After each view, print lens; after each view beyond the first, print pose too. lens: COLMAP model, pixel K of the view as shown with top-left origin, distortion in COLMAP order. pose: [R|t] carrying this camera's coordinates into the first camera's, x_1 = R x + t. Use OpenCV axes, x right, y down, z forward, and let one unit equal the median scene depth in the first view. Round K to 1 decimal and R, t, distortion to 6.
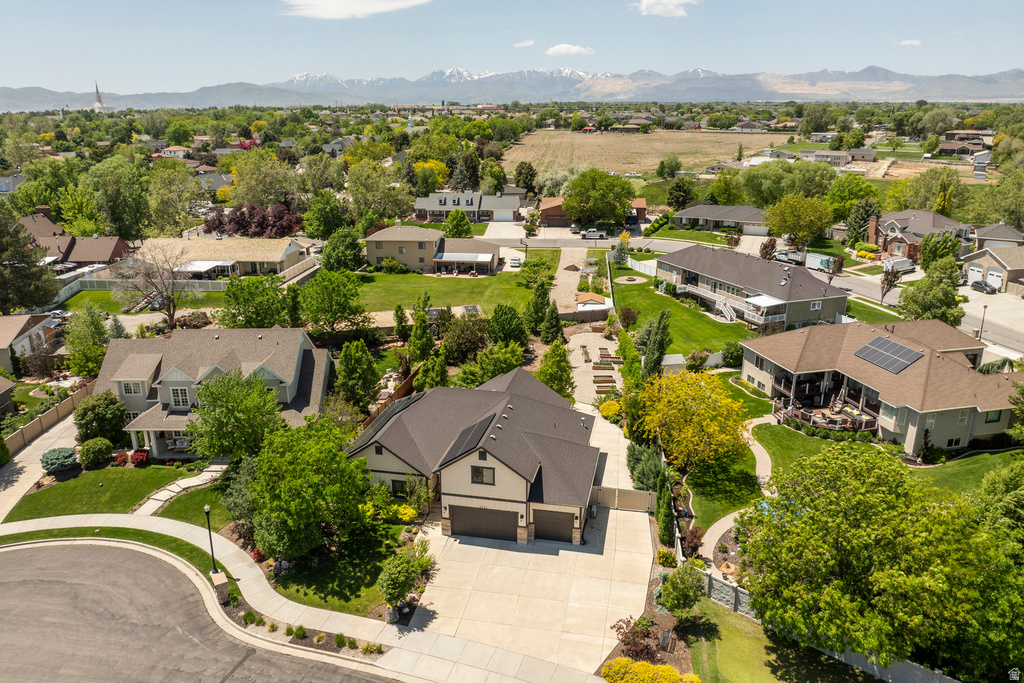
lens RADIAL K [[722.3, 0, 512.0], [0, 722.3, 341.5], [0, 0, 1]] dist [-0.044102, 0.005221]
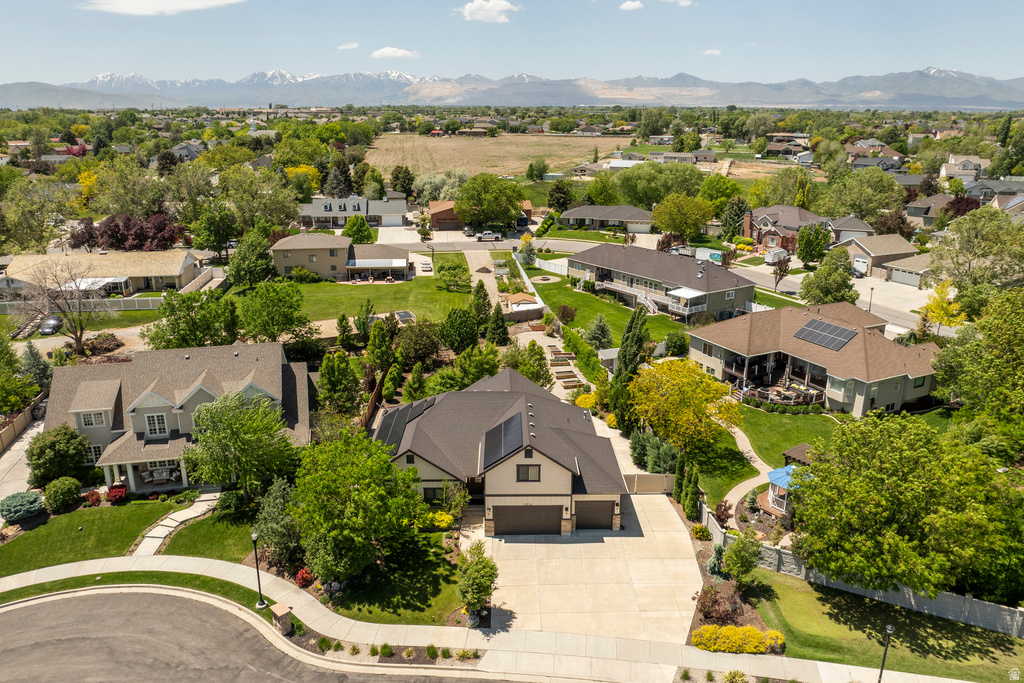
lens RADIAL K [[722.3, 0, 512.0], [0, 722.3, 341.5], [0, 0, 1]] dist [-0.044102, 0.005221]
pose [[0.974569, -0.059456, 0.216055, -0.138533], [0.060445, 0.998169, 0.002033, -0.001825], [-0.215780, 0.011078, 0.976379, 0.003463]]
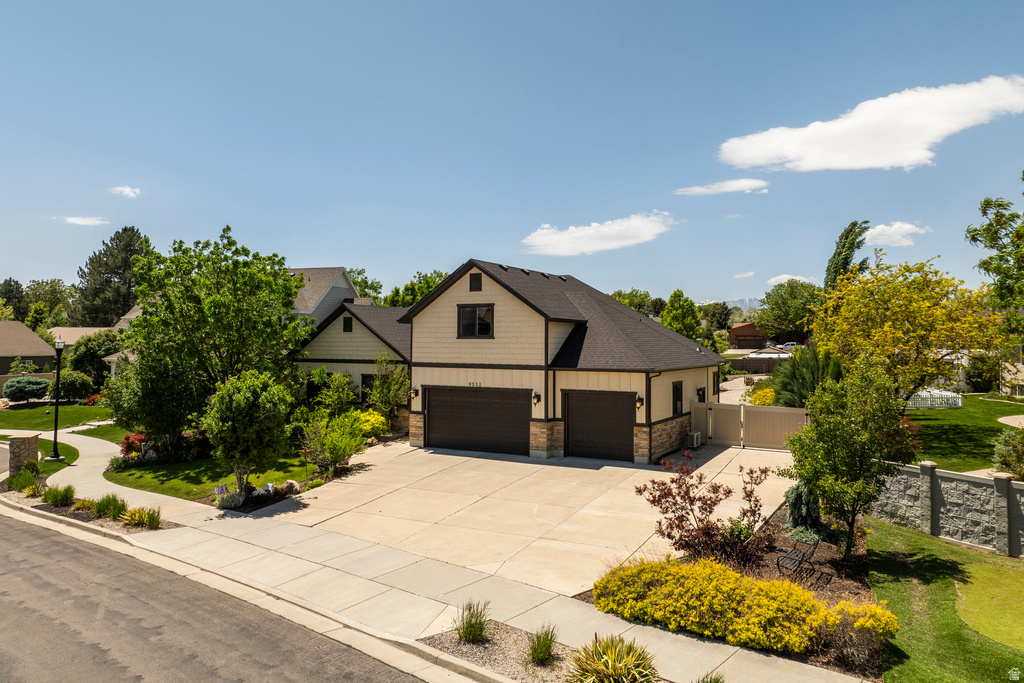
lens RADIAL K [[722.3, 0, 512.0], [0, 722.3, 341.5], [0, 0, 1]] dist [-0.044102, 0.005221]
pose [[0.955965, 0.008755, -0.293349, 0.077408], [-0.095917, 0.953984, -0.284103, 0.182286], [0.277363, 0.299729, 0.912816, 0.253635]]
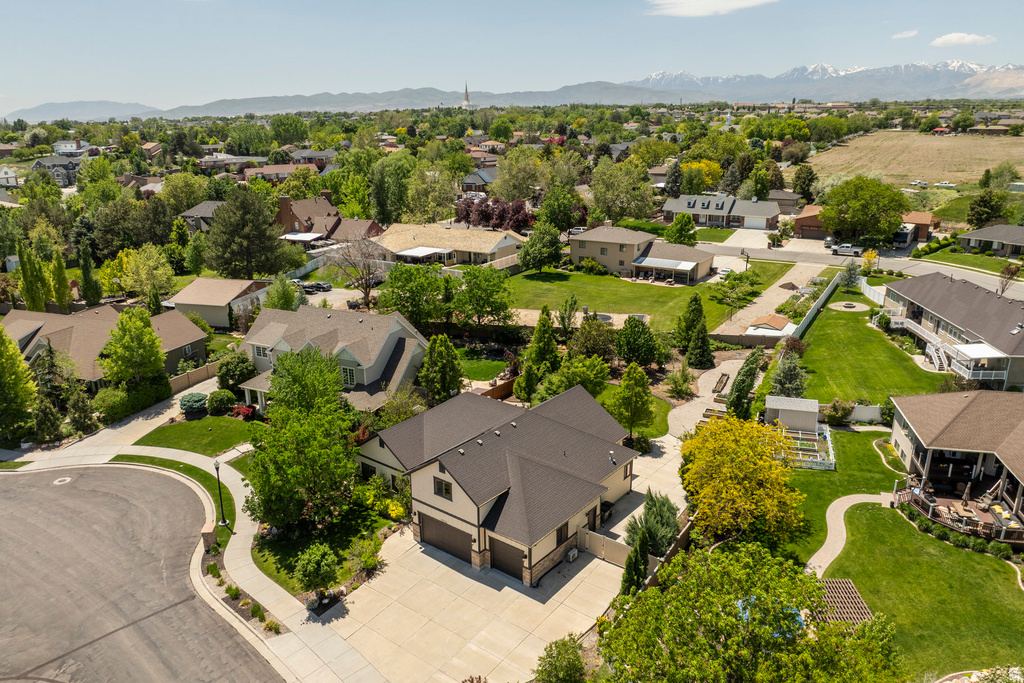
lens RADIAL K [[722.3, 0, 512.0], [0, 722.3, 341.5], [0, 0, 1]] dist [-0.044102, 0.005221]
pose [[0.896447, 0.127055, -0.424547, 0.216973], [-0.125854, 0.991564, 0.031001, -0.025691], [0.424905, 0.025641, 0.904875, 0.082719]]
